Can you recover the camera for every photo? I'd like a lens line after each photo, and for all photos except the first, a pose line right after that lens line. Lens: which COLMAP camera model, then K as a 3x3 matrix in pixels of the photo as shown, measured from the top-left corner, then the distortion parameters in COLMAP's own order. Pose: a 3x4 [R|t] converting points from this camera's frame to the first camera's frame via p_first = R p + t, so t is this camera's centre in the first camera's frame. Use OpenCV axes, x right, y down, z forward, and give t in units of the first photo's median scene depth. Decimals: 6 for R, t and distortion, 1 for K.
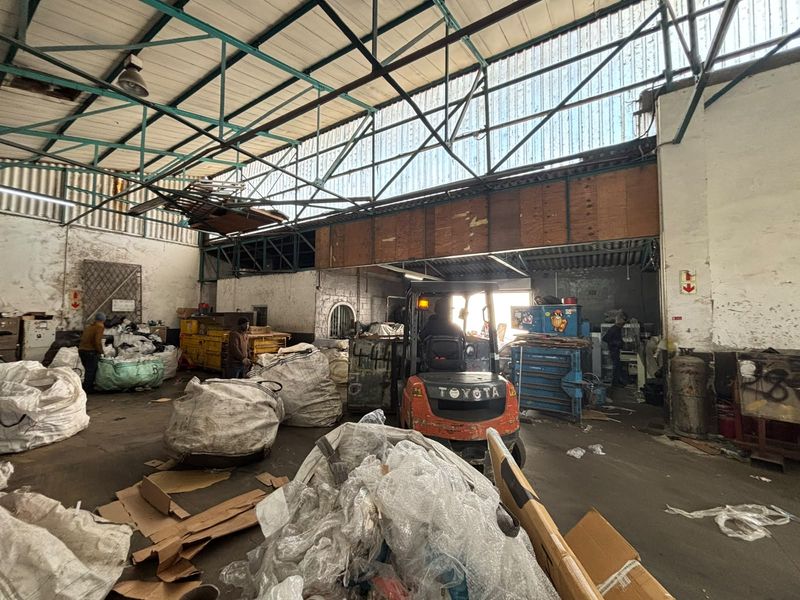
lens RADIAL K [[329.4, 0, 418.0], [0, 329.4, 302.6], [0, 0, 1]] dist [-0.000741, -0.000174]
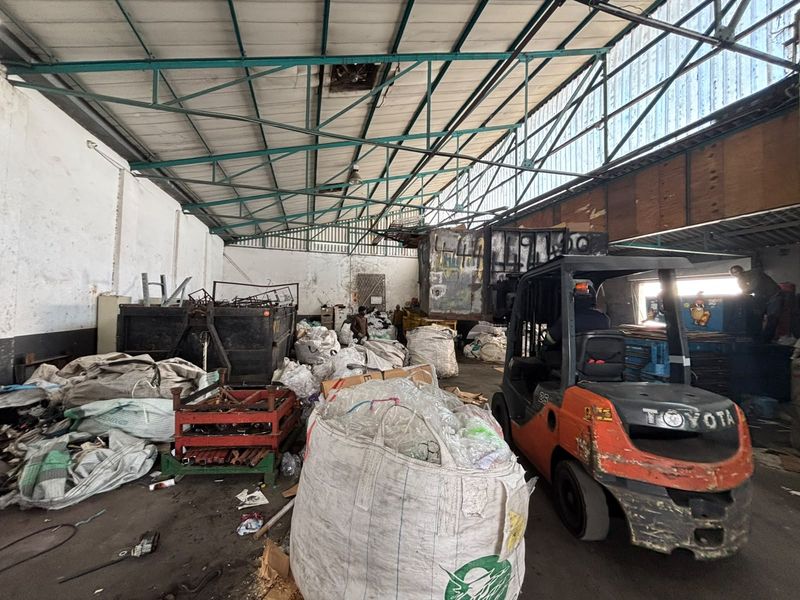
lens RADIAL K [[329.4, 0, 399.4], [0, 329.4, 302.5], [0, 0, 1]] dist [-0.000741, -0.000174]
pose [[0.735536, -0.007471, -0.677445, 0.381066], [0.024174, 0.999592, 0.015224, -0.002667], [0.677055, -0.027575, 0.735416, -0.144878]]
